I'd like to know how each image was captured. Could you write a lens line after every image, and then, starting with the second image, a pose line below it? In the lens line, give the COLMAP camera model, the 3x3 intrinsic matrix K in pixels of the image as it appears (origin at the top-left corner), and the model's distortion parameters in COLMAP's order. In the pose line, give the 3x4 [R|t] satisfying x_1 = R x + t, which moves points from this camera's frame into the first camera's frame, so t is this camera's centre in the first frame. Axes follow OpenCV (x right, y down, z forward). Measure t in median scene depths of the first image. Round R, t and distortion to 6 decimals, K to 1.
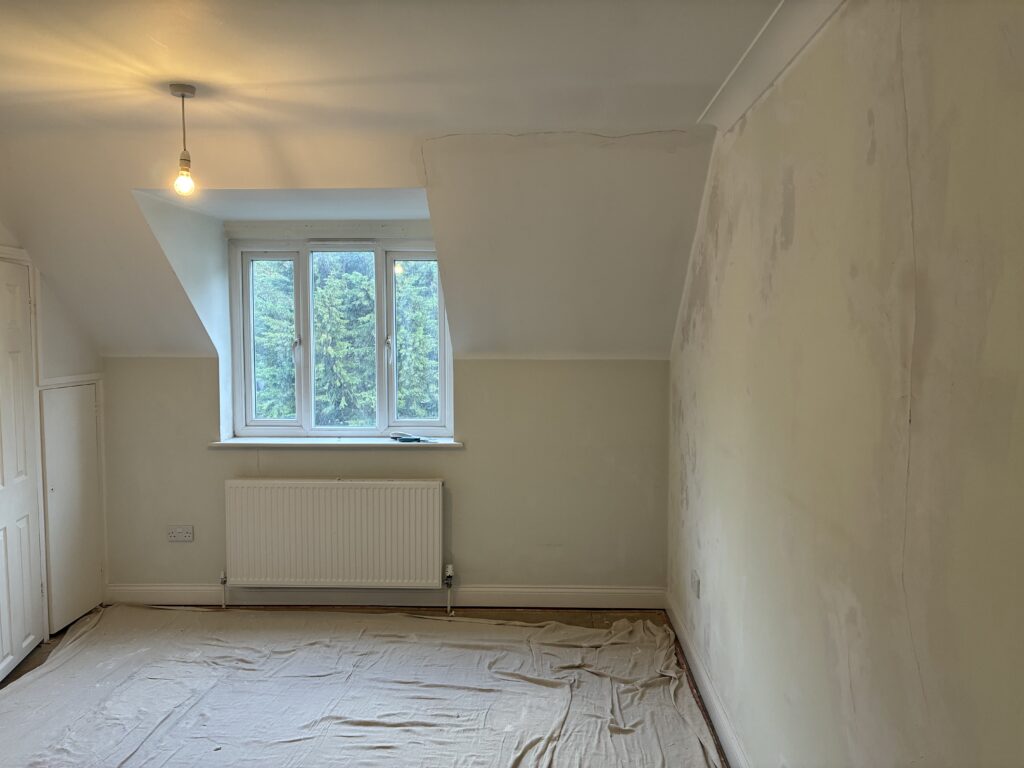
lens RADIAL K [[767.3, 0, 518.7], [0, 767.3, 379.3], [0, 0, 1]] dist [-0.000492, 0.005781]
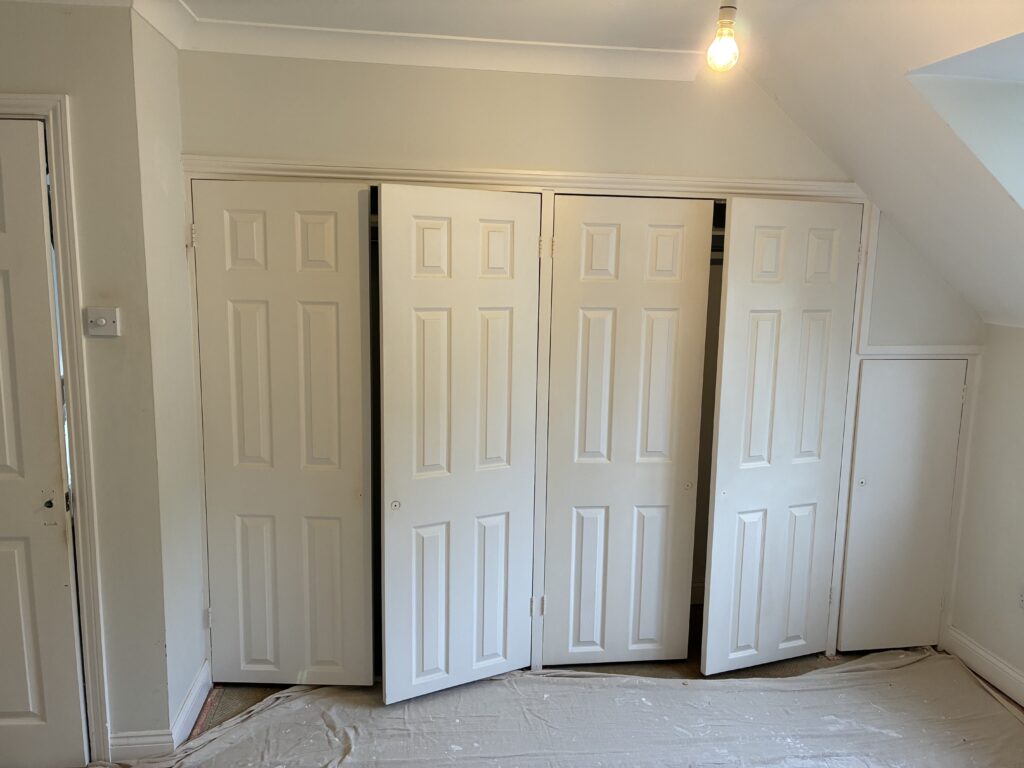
lens RADIAL K [[767.3, 0, 518.7], [0, 767.3, 379.3], [0, 0, 1]] dist [-0.000492, 0.005781]
pose [[0.165799, 0.154293, -0.974015, 0.093639], [-0.081673, 0.986440, 0.142359, -0.045133], [0.982772, 0.055947, 0.176152, 0.451116]]
